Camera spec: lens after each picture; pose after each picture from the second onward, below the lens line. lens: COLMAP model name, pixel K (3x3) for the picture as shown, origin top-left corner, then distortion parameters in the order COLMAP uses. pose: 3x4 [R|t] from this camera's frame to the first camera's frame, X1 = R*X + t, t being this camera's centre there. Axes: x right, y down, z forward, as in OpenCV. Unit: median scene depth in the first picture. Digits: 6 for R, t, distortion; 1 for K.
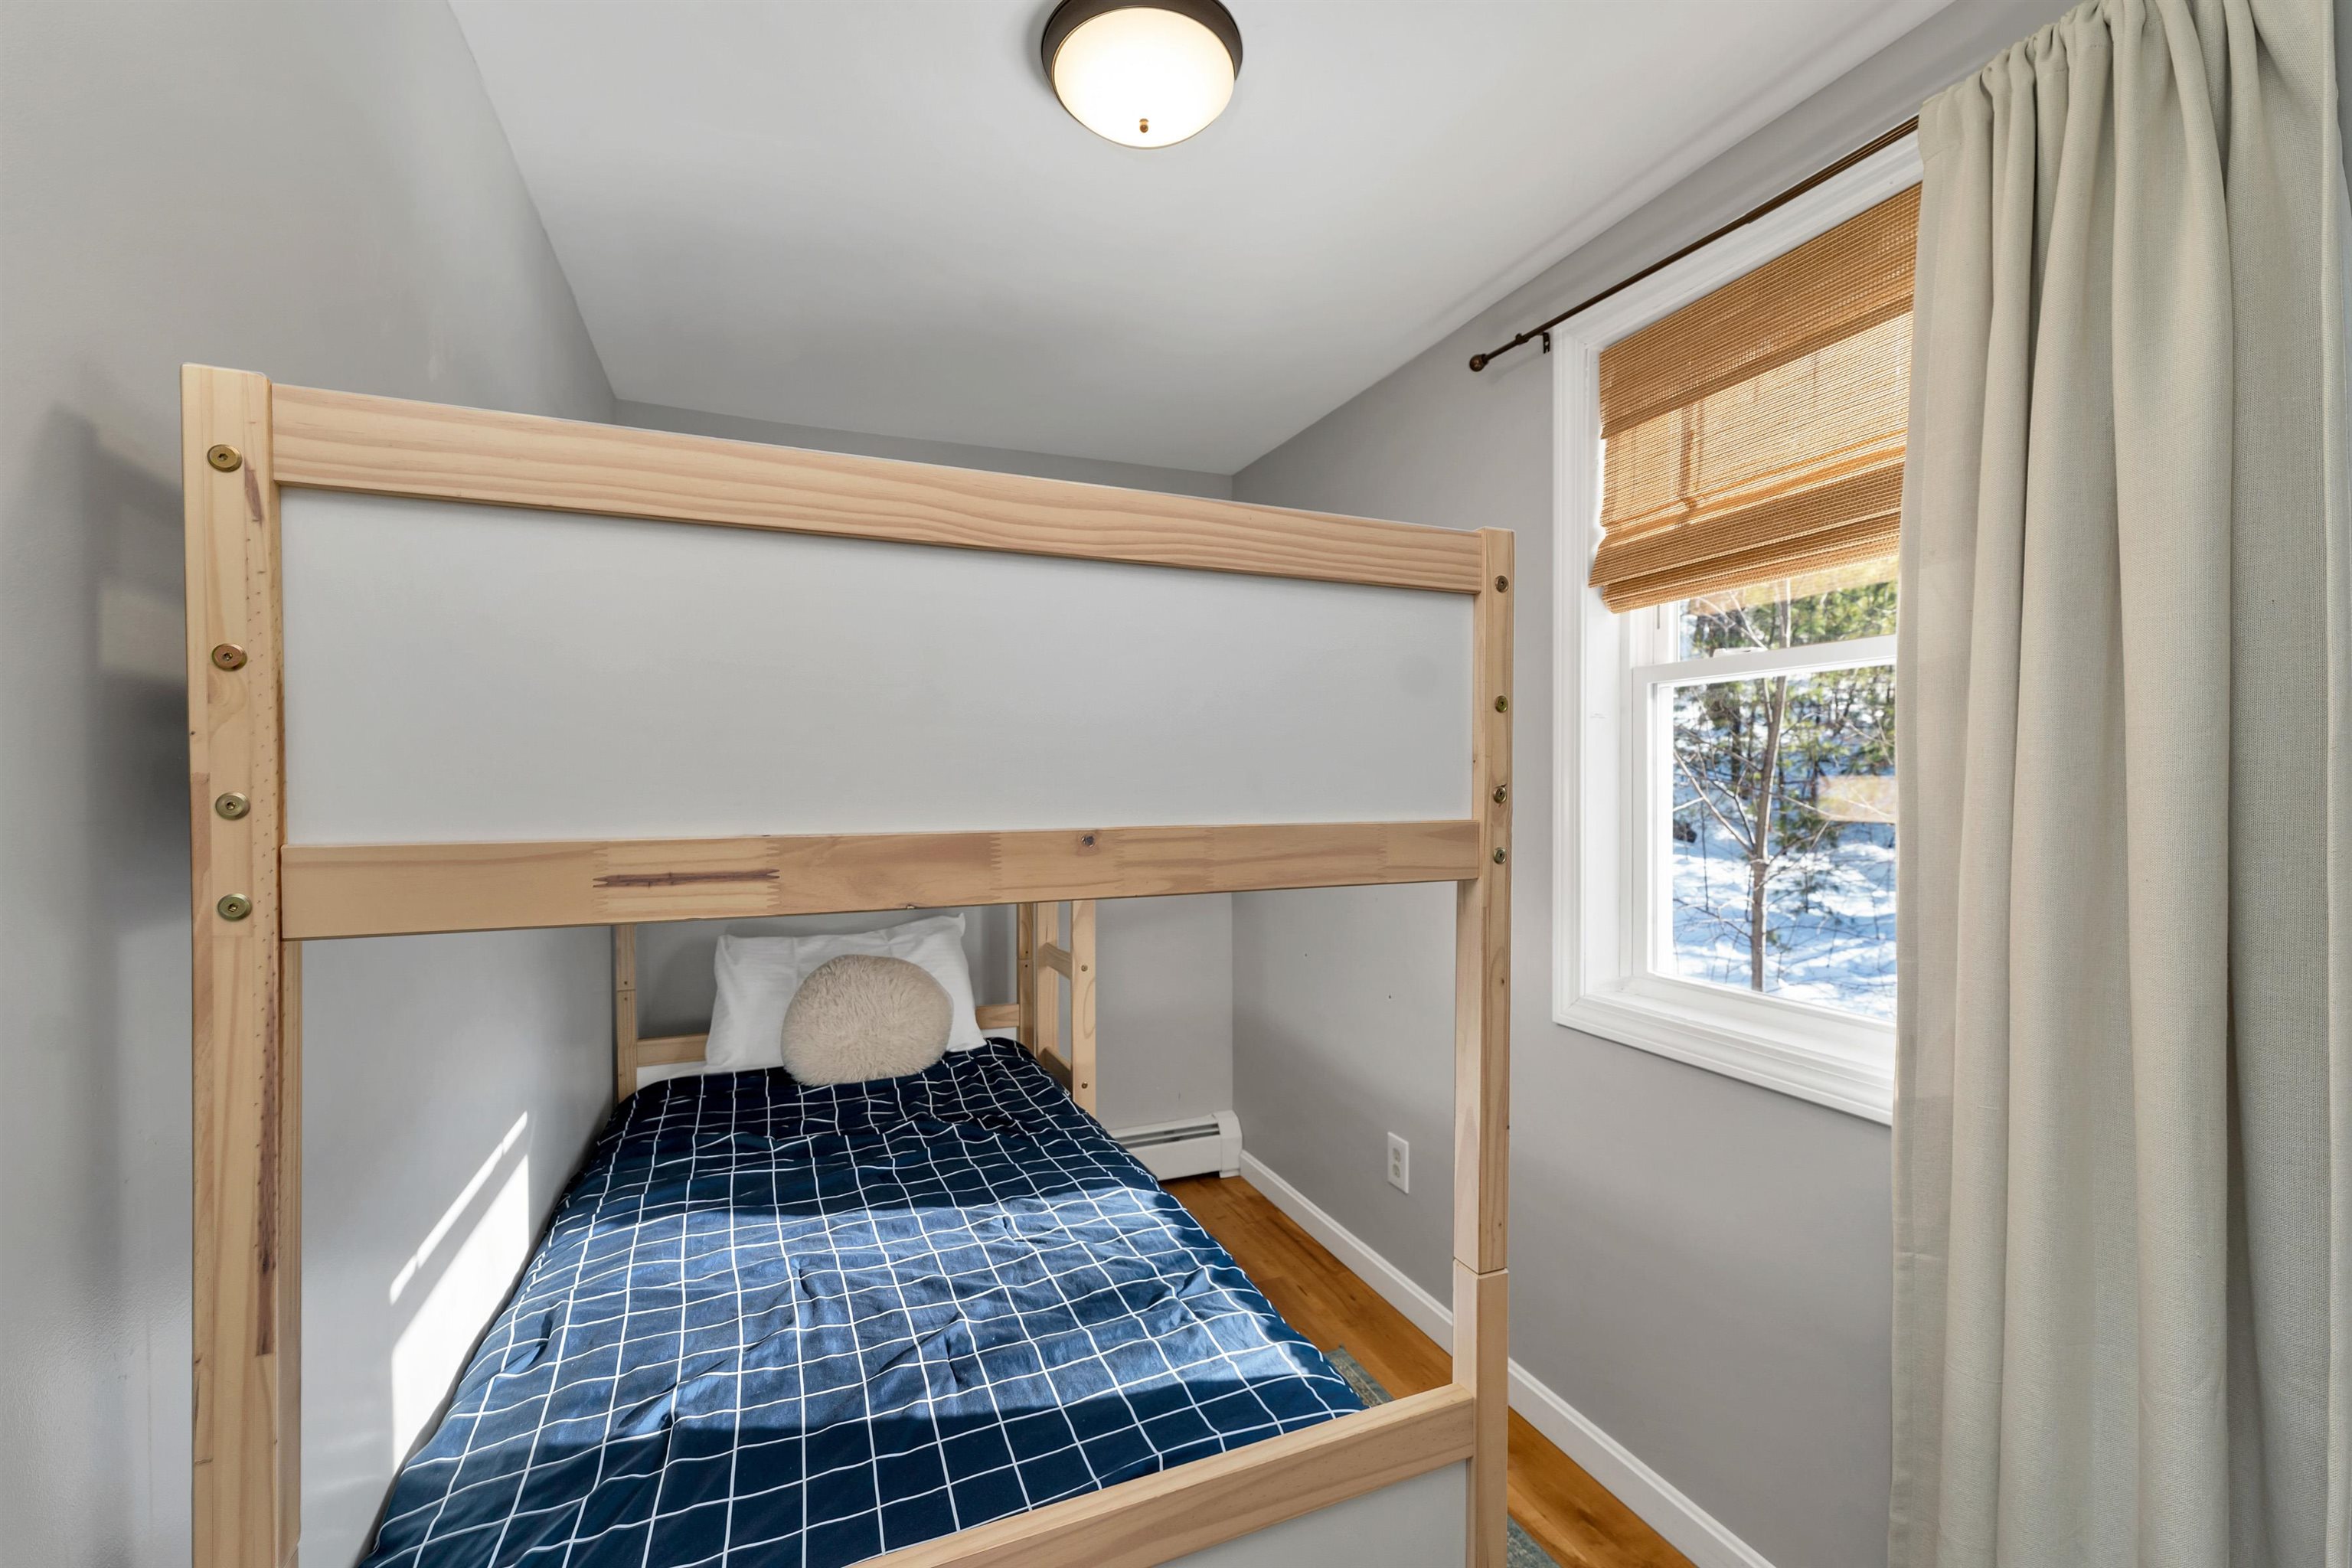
lens RADIAL K [[990.2, 0, 1156.5], [0, 990.2, 794.4], [0, 0, 1]] dist [0.002033, 0.001561]
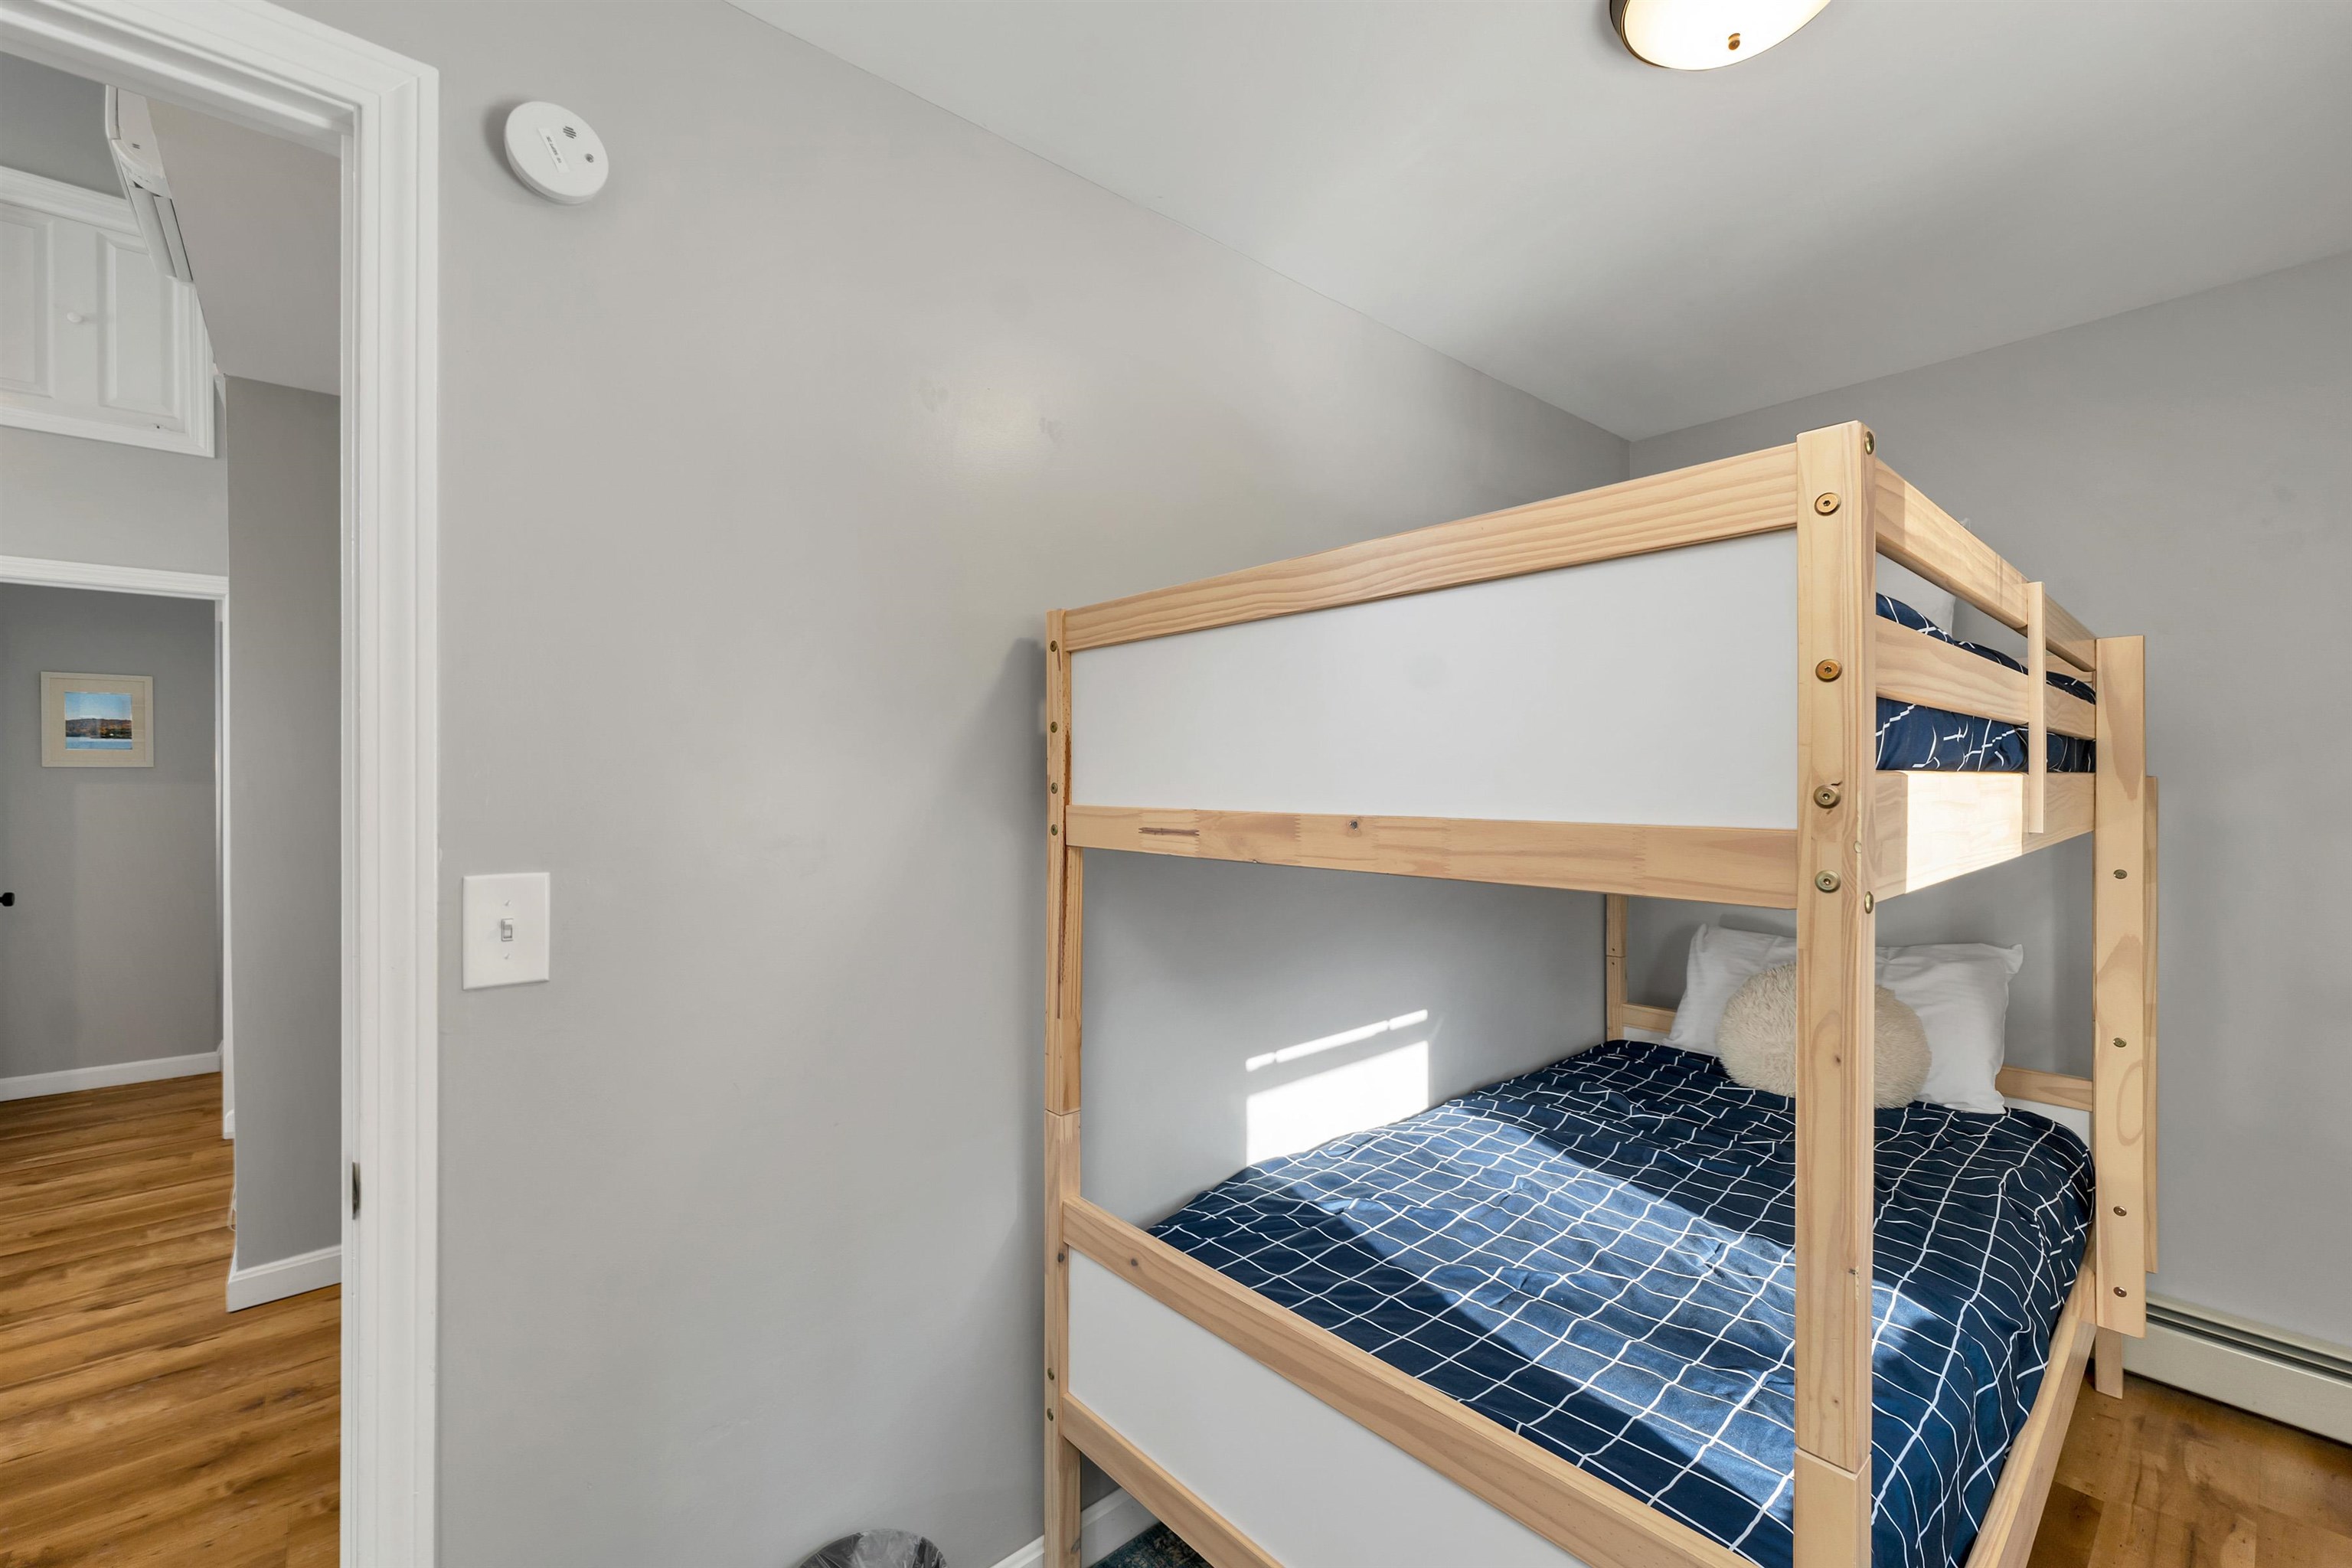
lens RADIAL K [[990.2, 0, 1153.5], [0, 990.2, 777.4], [0, 0, 1]] dist [0.002033, 0.001561]
pose [[0.292017, 0.002139, -0.956411, 0.673485], [-0.010314, 0.999946, -0.000912, -0.006359], [0.956357, 0.010131, 0.292024, 0.242385]]
